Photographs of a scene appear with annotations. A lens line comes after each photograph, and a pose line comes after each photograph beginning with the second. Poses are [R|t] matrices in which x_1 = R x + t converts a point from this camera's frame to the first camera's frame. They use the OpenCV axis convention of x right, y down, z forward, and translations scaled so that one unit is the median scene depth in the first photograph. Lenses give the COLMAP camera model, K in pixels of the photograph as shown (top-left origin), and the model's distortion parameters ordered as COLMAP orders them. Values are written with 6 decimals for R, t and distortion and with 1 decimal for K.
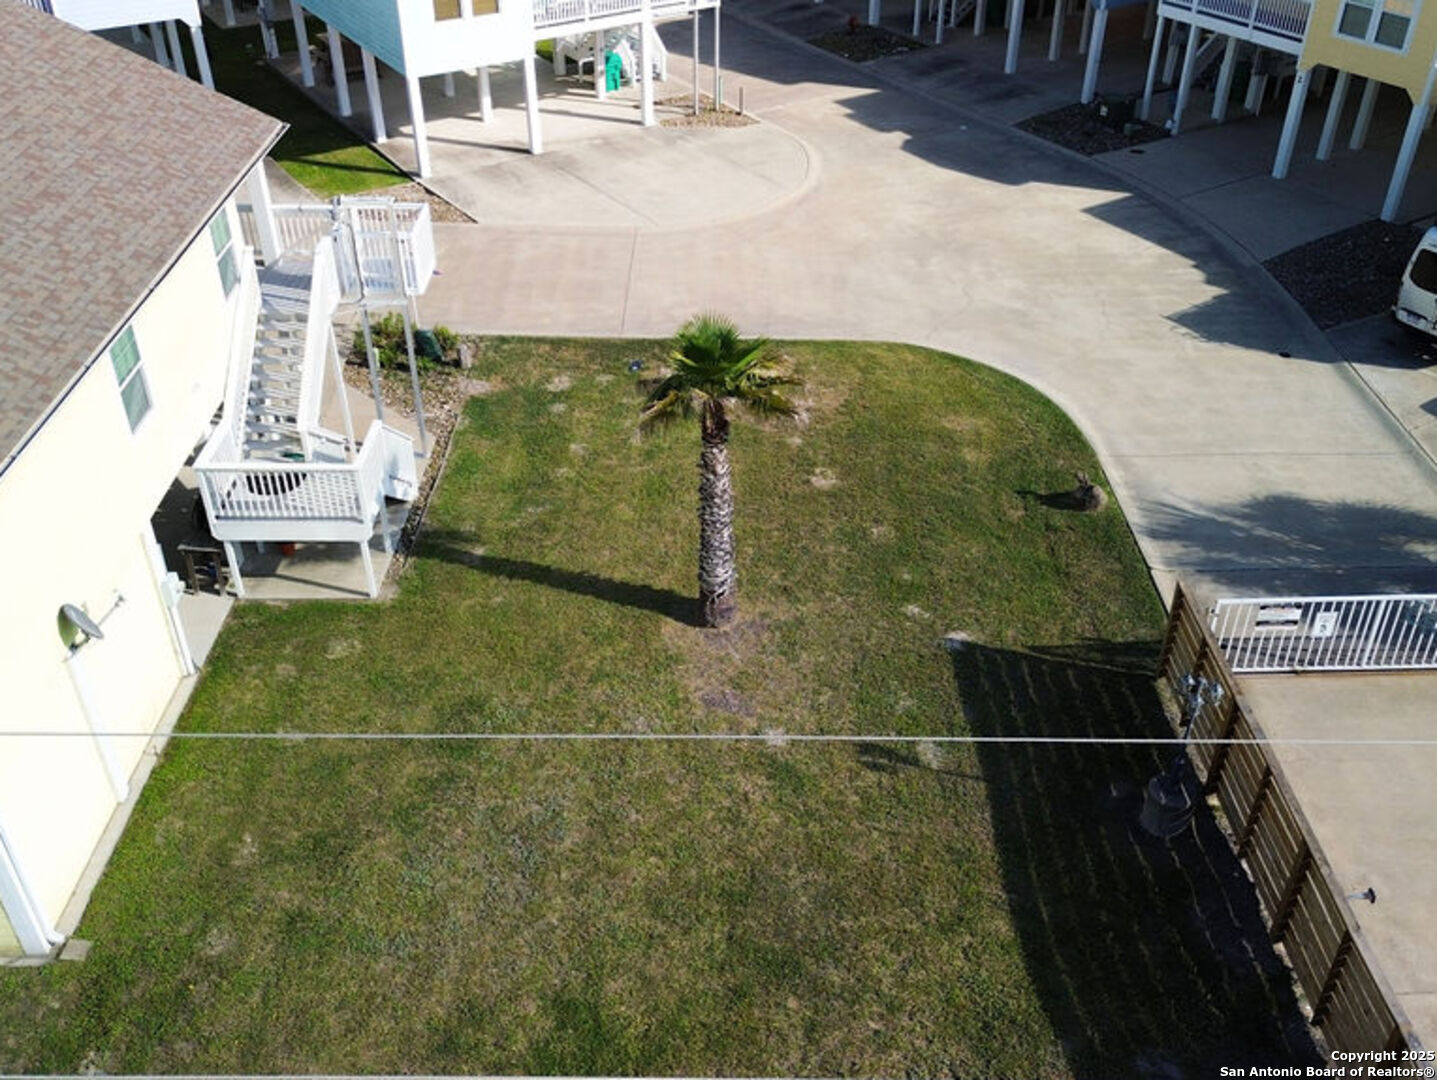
lens RADIAL K [[1353.9, 0, 718.5], [0, 1353.9, 540.0], [0, 0, 1]] dist [0.093124, -0.135535]
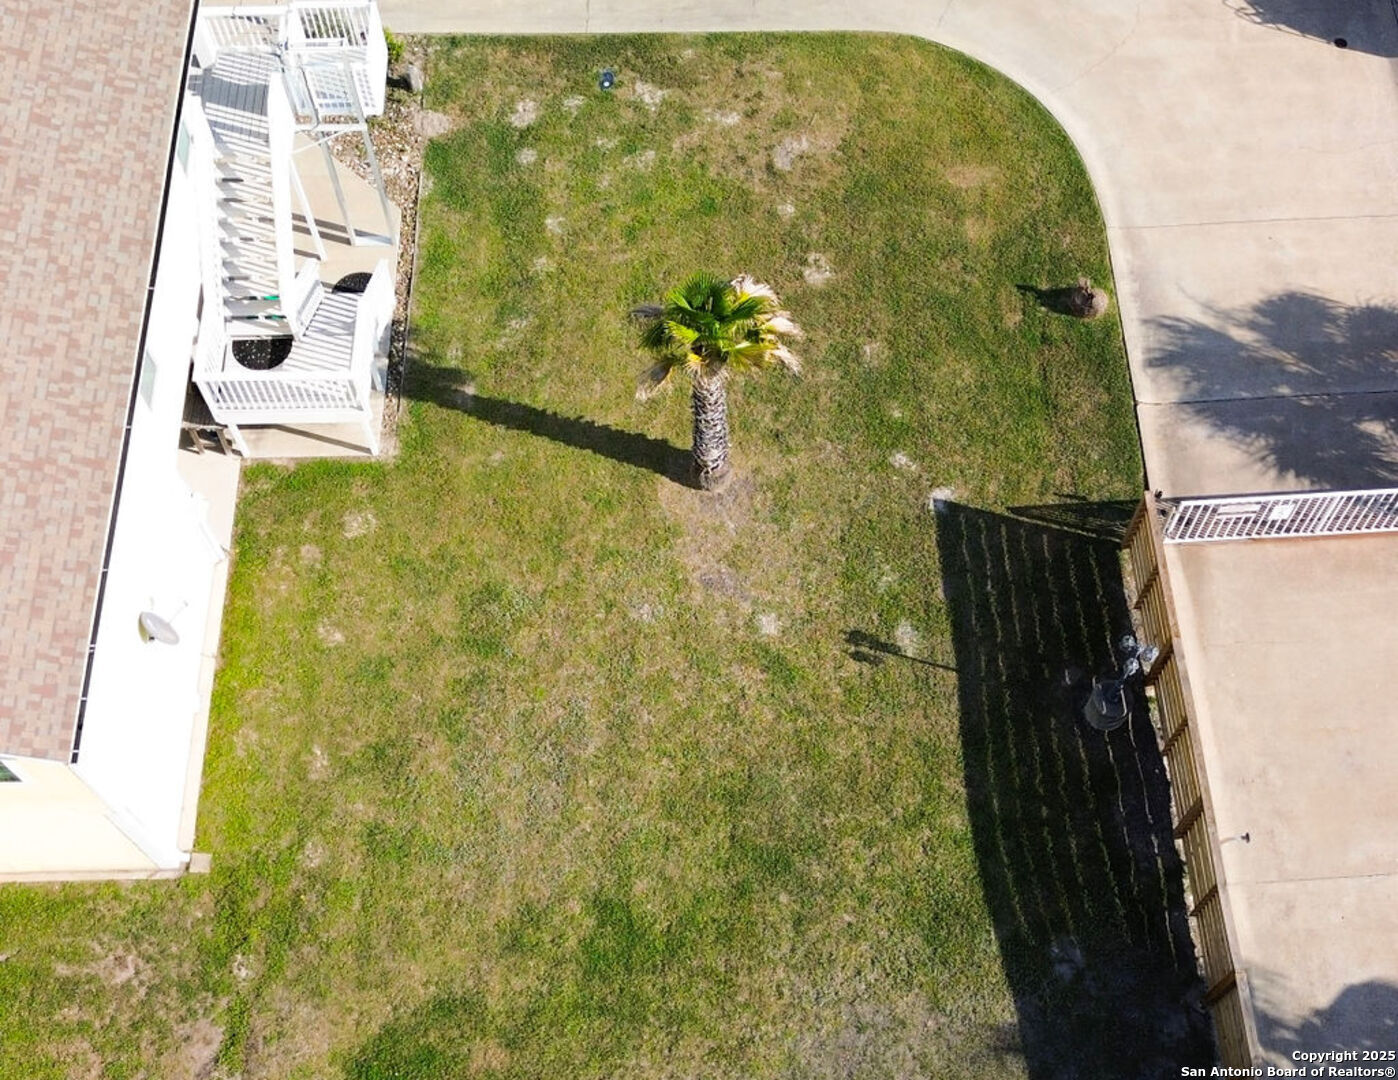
lens RADIAL K [[1703.9, 0, 699.0], [0, 1703.9, 540.0], [0, 0, 1]] dist [0.197477, -0.690573]
pose [[0.999676, -0.025372, -0.002093, -0.008836], [0.023443, 0.885331, 0.464370, -0.502169], [-0.009929, -0.464268, 0.885639, -0.178991]]
